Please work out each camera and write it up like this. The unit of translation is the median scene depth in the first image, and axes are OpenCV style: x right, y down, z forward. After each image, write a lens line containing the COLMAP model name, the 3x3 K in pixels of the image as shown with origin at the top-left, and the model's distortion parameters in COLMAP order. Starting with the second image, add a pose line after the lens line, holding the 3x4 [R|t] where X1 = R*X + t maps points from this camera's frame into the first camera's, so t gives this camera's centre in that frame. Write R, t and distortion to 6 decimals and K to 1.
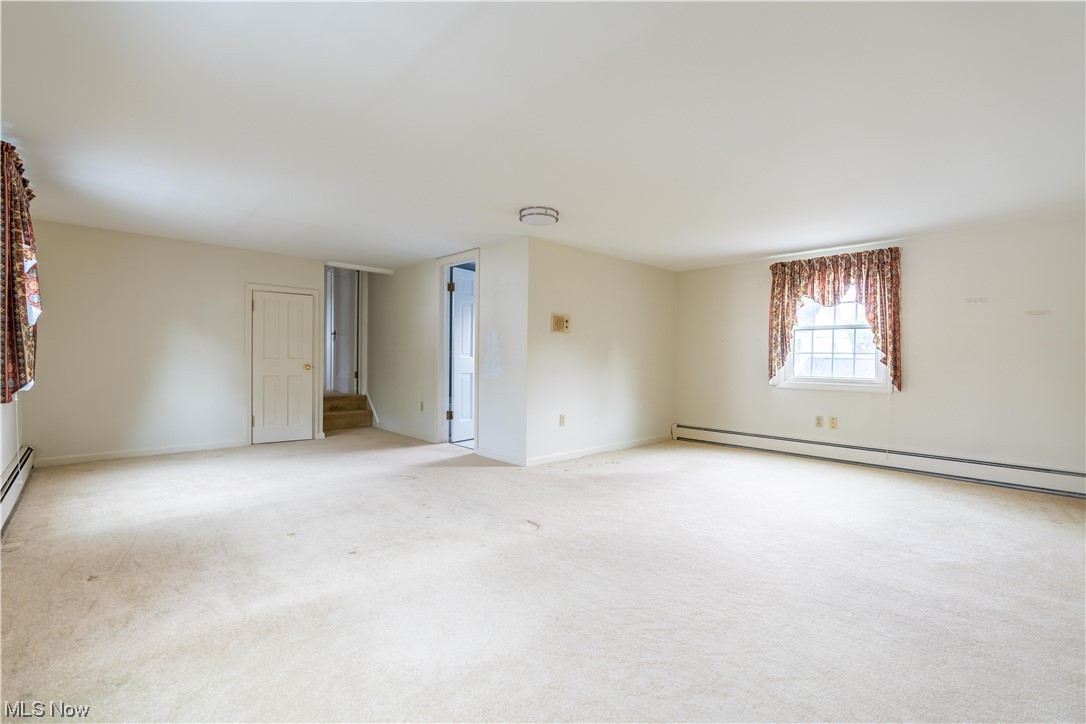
lens RADIAL K [[487.3, 0, 537.6], [0, 487.3, 363.7], [0, 0, 1]] dist [-0.002564, -0.000478]
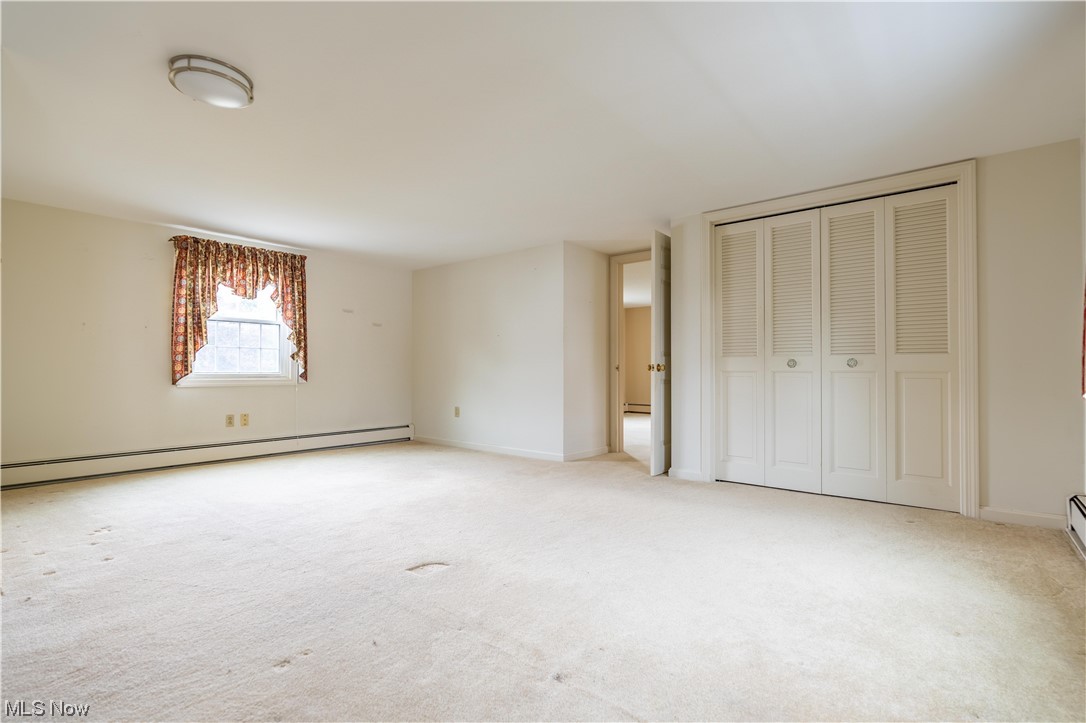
lens RADIAL K [[520.3, 0, 543.0], [0, 520.3, 361.5], [0, 0, 1]] dist [-0.000869, 0.000059]
pose [[-0.136560, 0.006815, 0.990608, -0.502210], [0.009420, 0.999940, -0.005580, 0.018016], [-0.990587, 0.008570, -0.136616, 0.566451]]
